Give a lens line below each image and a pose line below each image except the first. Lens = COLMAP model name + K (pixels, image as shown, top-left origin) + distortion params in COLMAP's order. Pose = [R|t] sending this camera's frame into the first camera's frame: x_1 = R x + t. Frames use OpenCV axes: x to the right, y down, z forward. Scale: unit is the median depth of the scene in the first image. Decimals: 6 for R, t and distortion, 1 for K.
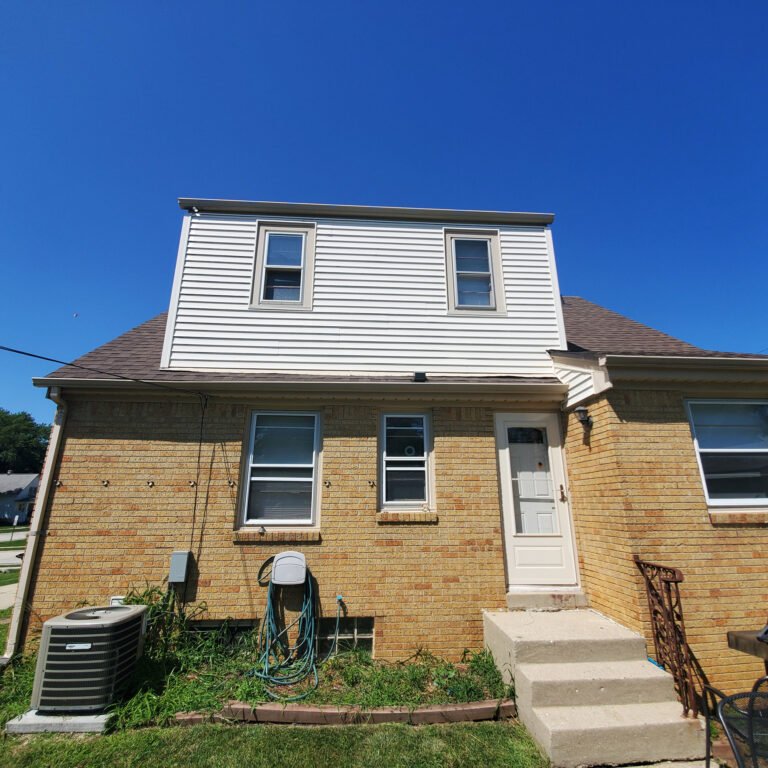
lens RADIAL K [[403.2, 0, 385.2], [0, 403.2, 386.2], [0, 0, 1]] dist [-0.000264, 0.000400]
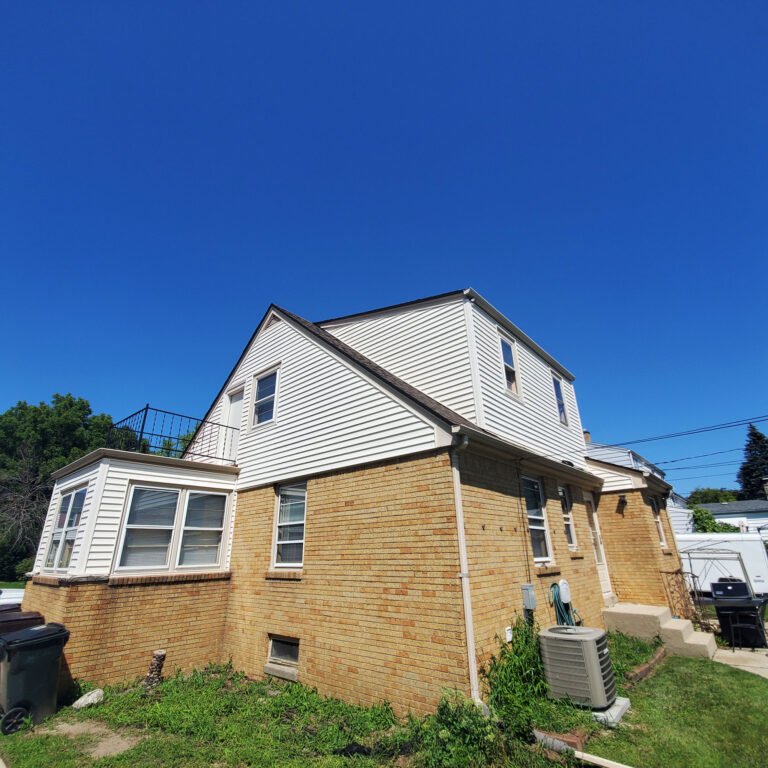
lens RADIAL K [[403.2, 0, 382.0], [0, 403.2, 384.4], [0, 0, 1]] dist [-0.000264, 0.000400]
pose [[0.711675, 0.259087, 0.652988, -1.716902], [-0.184832, 0.965815, -0.181765, 0.108579], [-0.677759, 0.008665, 0.735233, 0.346778]]
